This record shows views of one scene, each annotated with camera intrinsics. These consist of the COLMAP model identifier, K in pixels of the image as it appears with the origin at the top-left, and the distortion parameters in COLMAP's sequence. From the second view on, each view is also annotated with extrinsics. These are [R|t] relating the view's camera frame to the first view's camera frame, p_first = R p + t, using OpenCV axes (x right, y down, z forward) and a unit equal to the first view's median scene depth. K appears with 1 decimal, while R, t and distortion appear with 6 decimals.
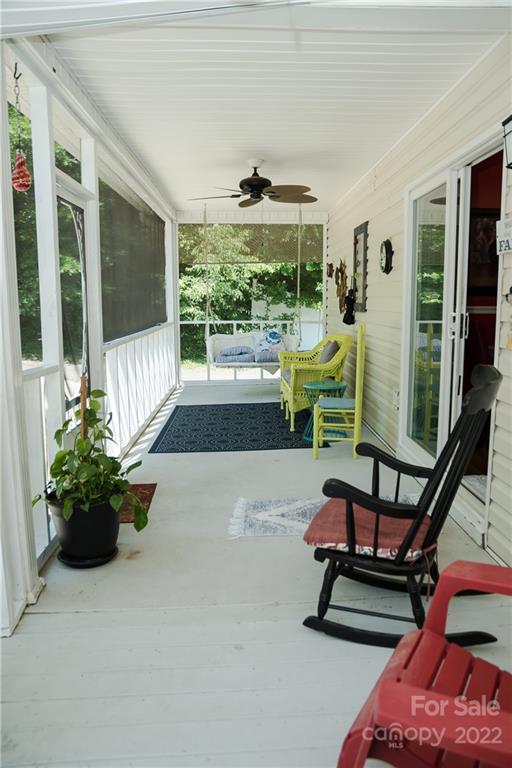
lens RADIAL K [[575.9, 0, 256.0], [0, 575.9, 384.0], [0, 0, 1]] dist [-0.142257, 0.142110]
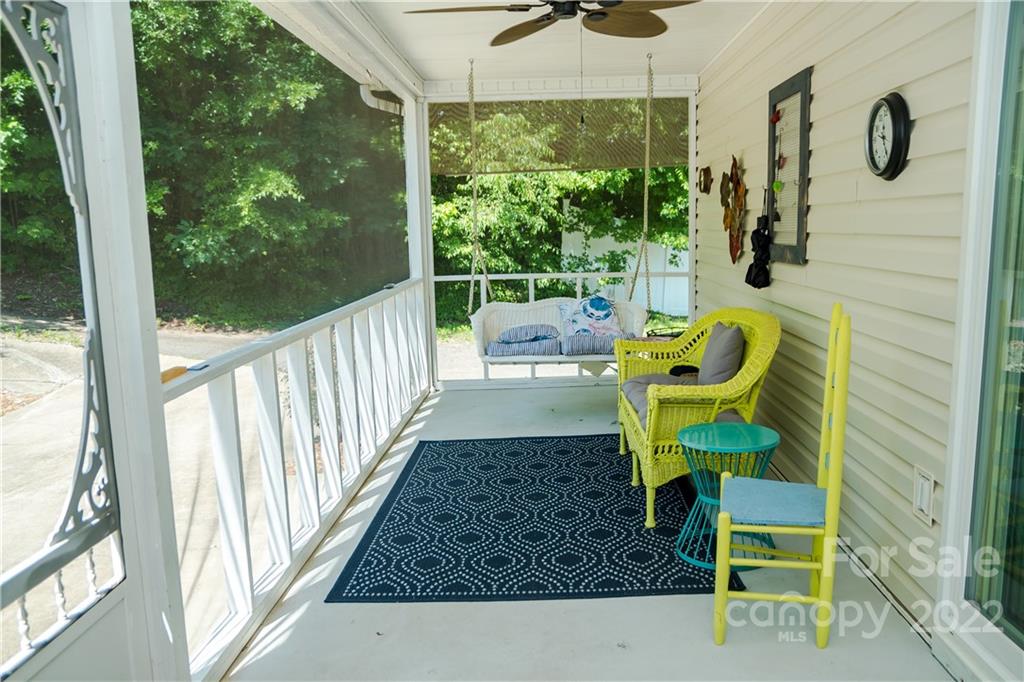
lens RADIAL K [[790.9, 0, 512.0], [0, 790.9, 341.0], [0, 0, 1]] dist [-0.130466, -0.000072]
pose [[0.997308, -0.011147, -0.072469, -0.000373], [0.010830, 0.999930, -0.004770, -0.040187], [0.072518, 0.003972, 0.997359, 0.224788]]
